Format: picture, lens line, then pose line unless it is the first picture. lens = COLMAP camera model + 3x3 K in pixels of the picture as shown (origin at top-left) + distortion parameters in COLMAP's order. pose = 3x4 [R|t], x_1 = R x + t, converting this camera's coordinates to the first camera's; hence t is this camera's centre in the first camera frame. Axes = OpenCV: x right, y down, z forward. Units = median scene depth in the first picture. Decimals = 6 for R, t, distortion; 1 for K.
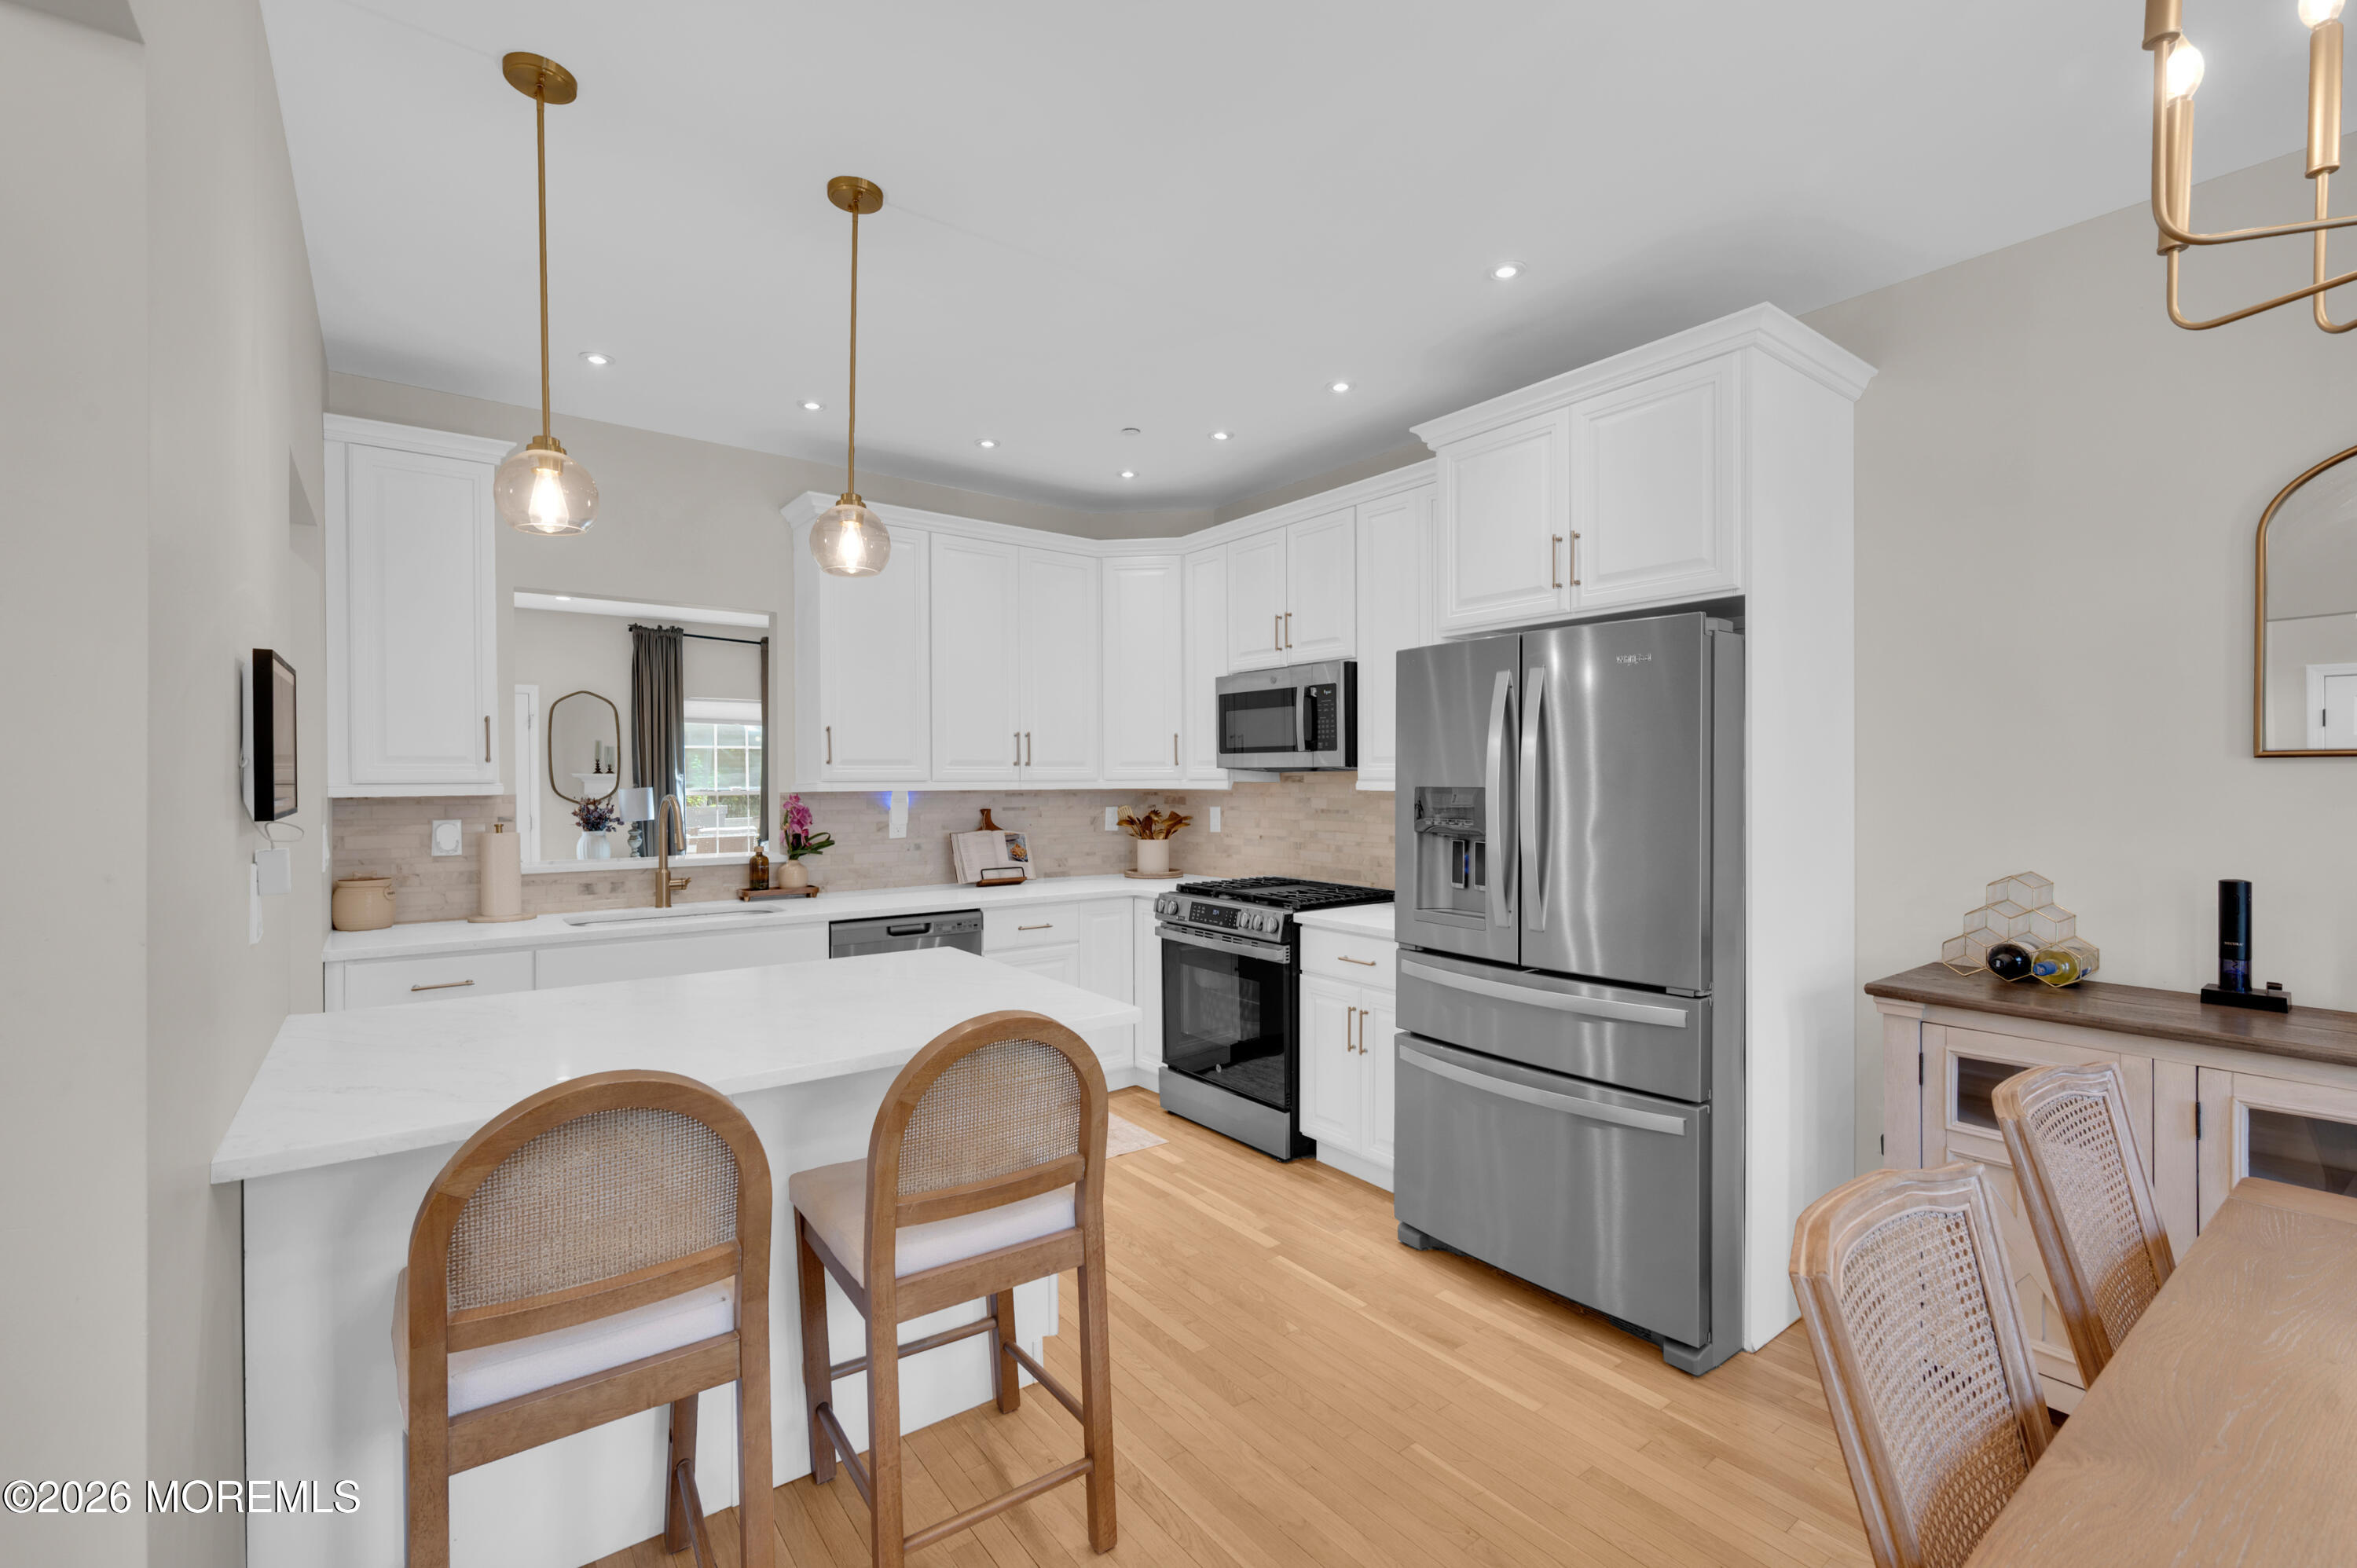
lens RADIAL K [[1013.9, 0, 1191.1], [0, 1013.9, 791.0], [0, 0, 1]] dist [-0.002055, -0.000214]
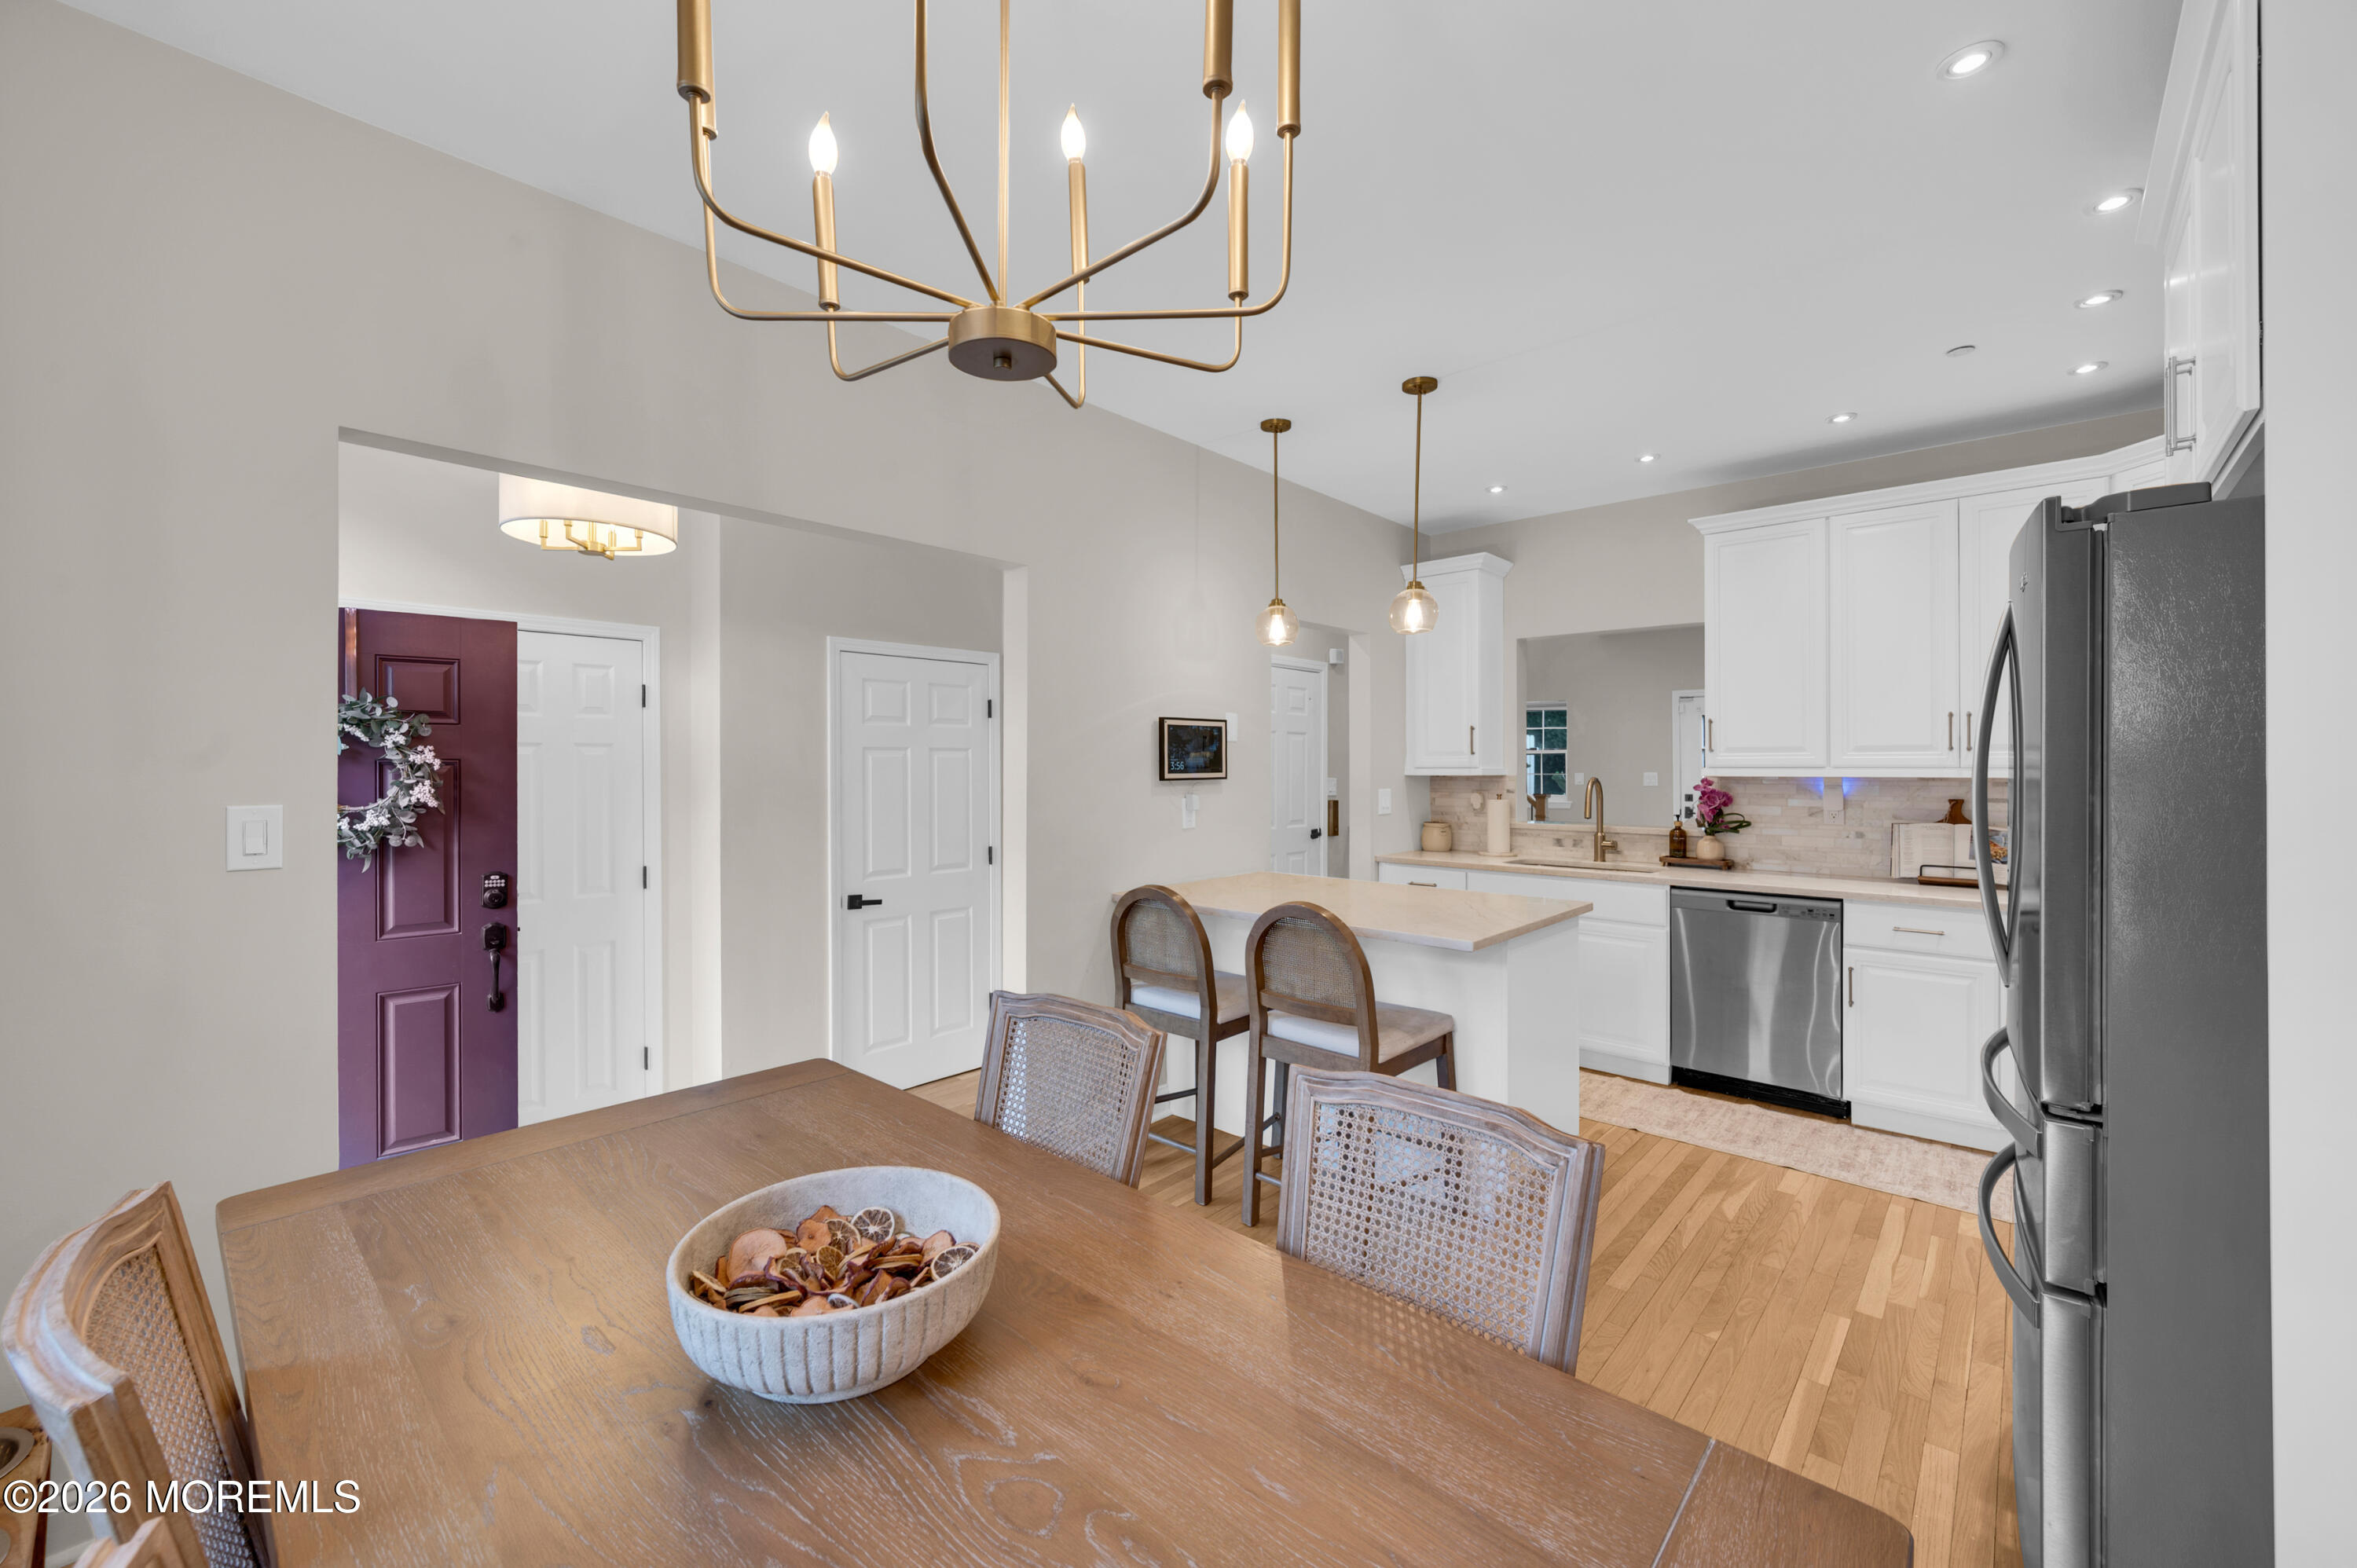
lens RADIAL K [[918.1, 0, 1139.7], [0, 918.1, 786.7], [0, 0, 1]] dist [-0.001503, -0.000243]
pose [[0.158534, 0.023214, -0.987081, 0.679685], [-0.011711, 0.999697, 0.021630, -0.002957], [0.987284, 0.008131, 0.158758, 0.250008]]
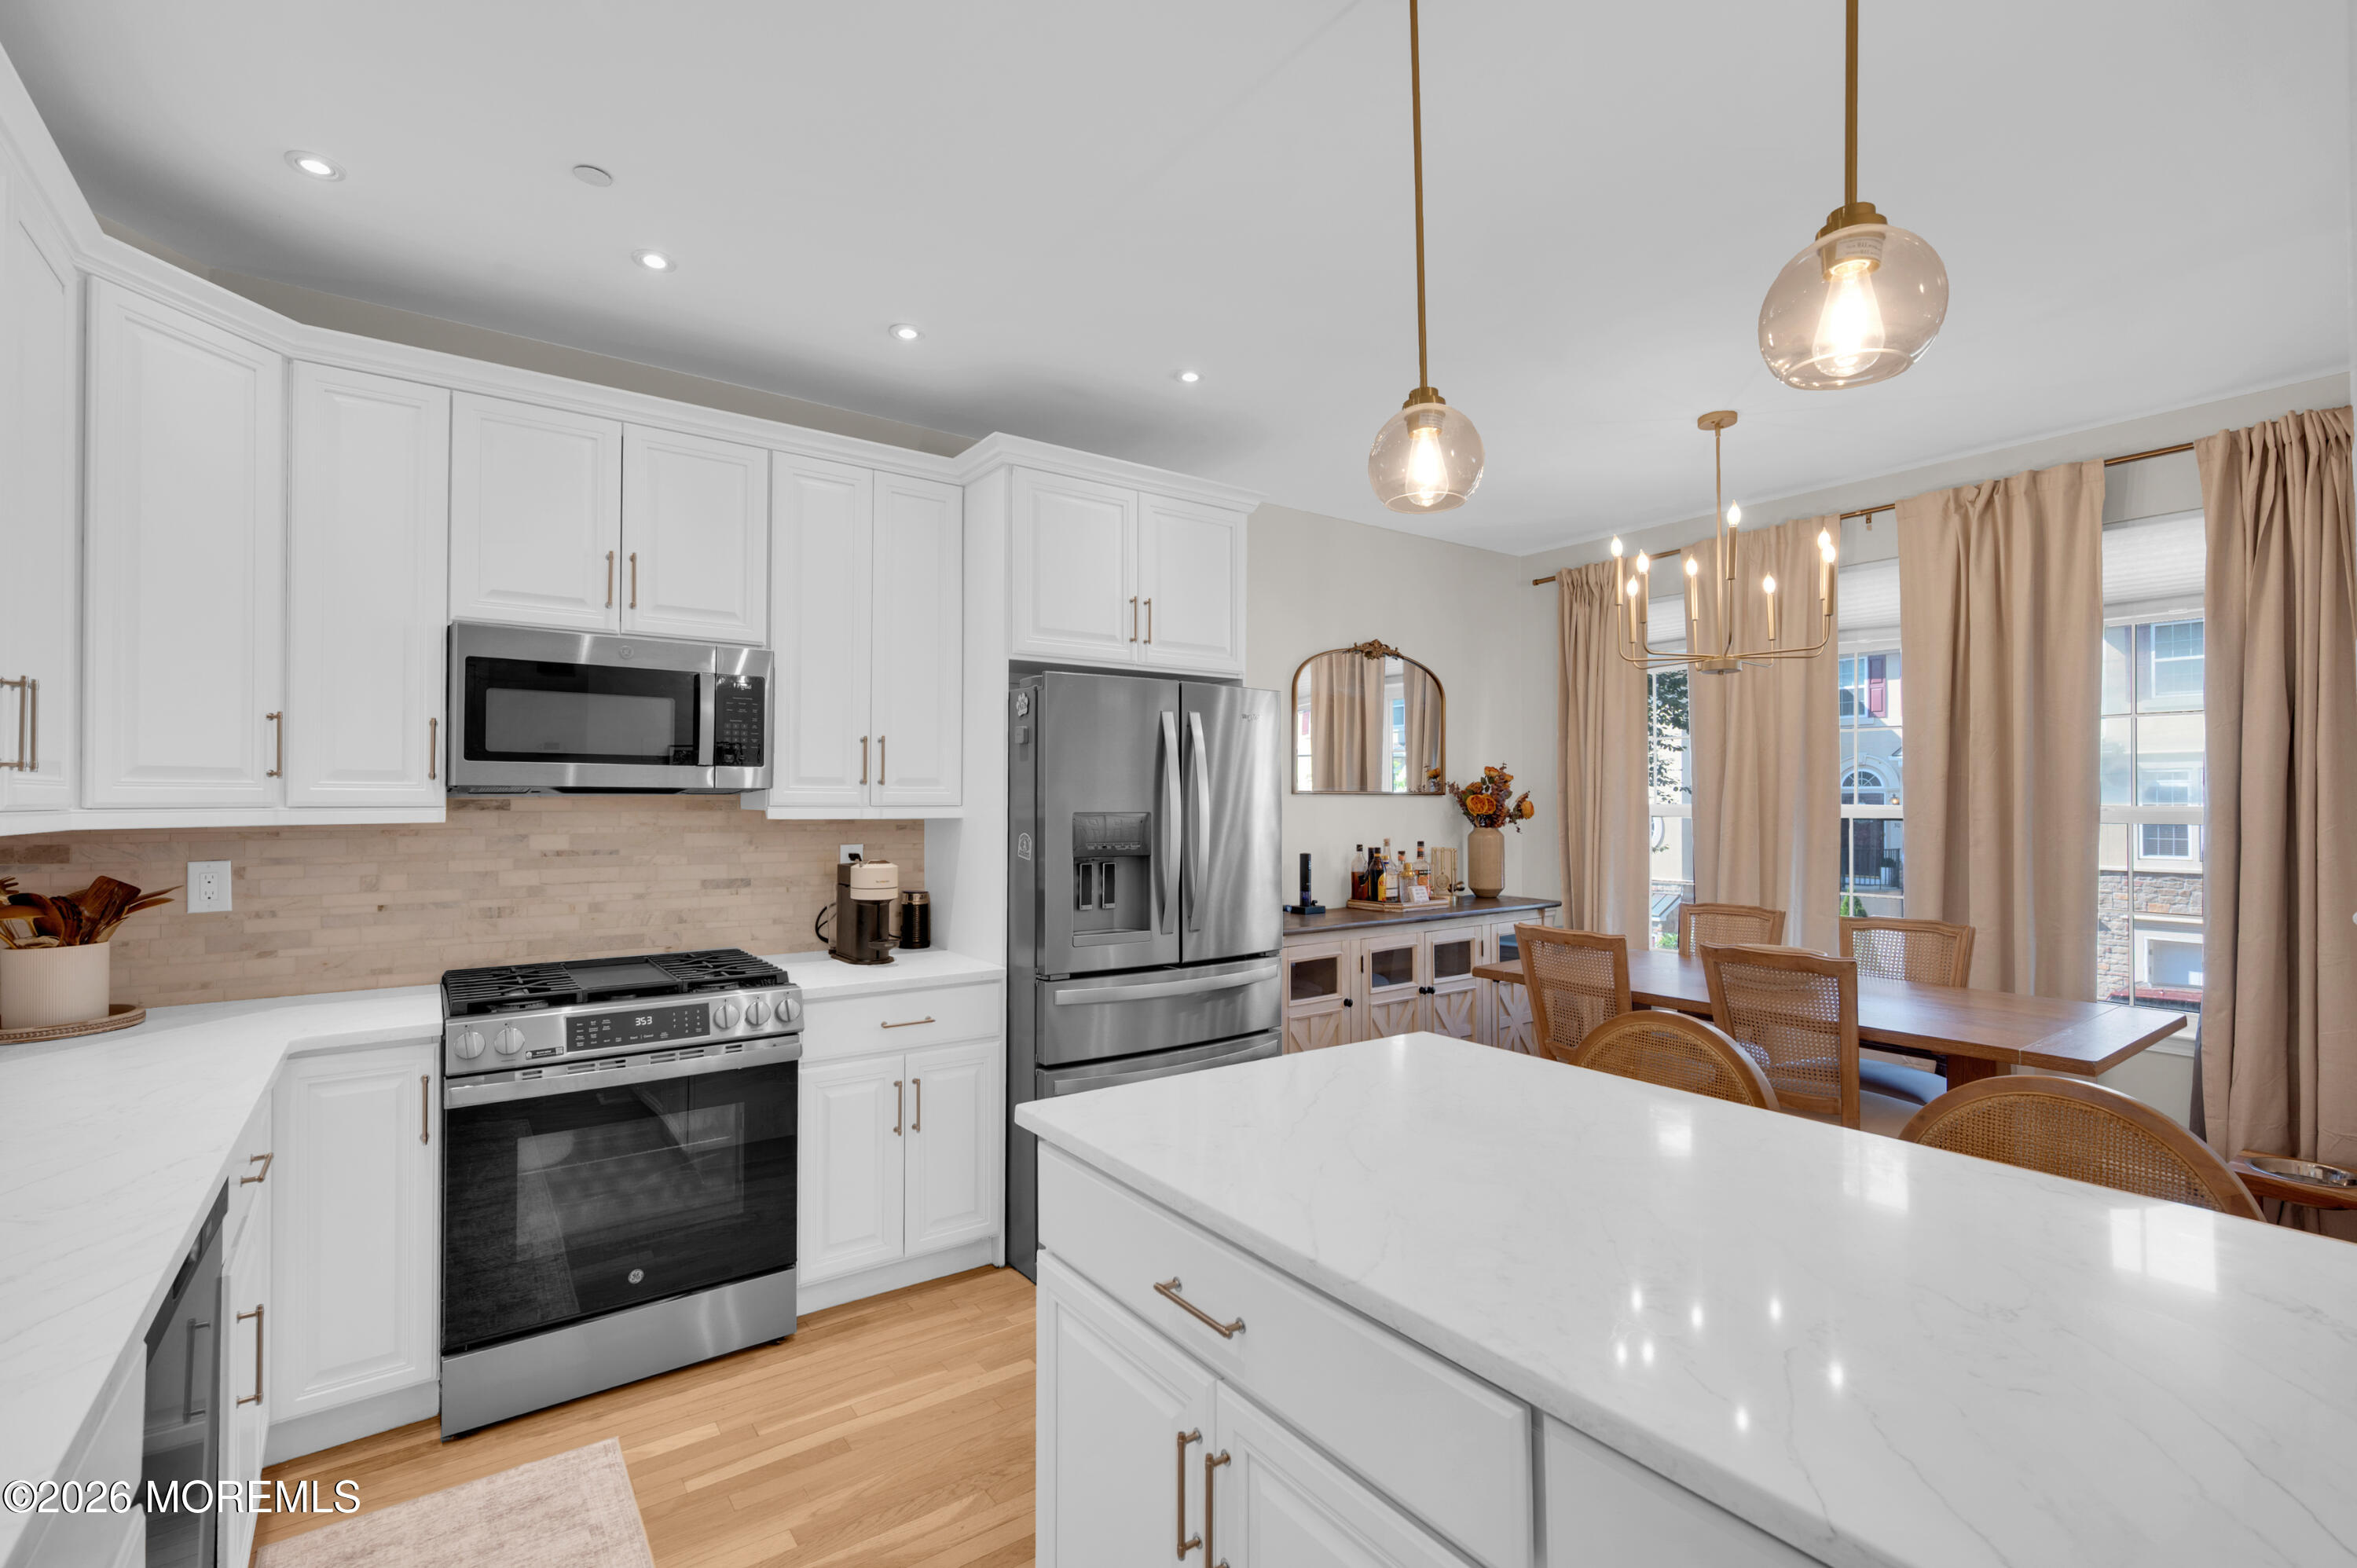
lens RADIAL K [[1018.1, 0, 1153.3], [0, 1018.1, 795.8], [0, 0, 1]] dist [-0.013581, 0.000679]
pose [[0.042786, 0.009406, 0.999040, -0.696647], [0.013638, 0.999857, -0.009997, -0.008209], [-0.998991, 0.014052, 0.042652, 0.797022]]
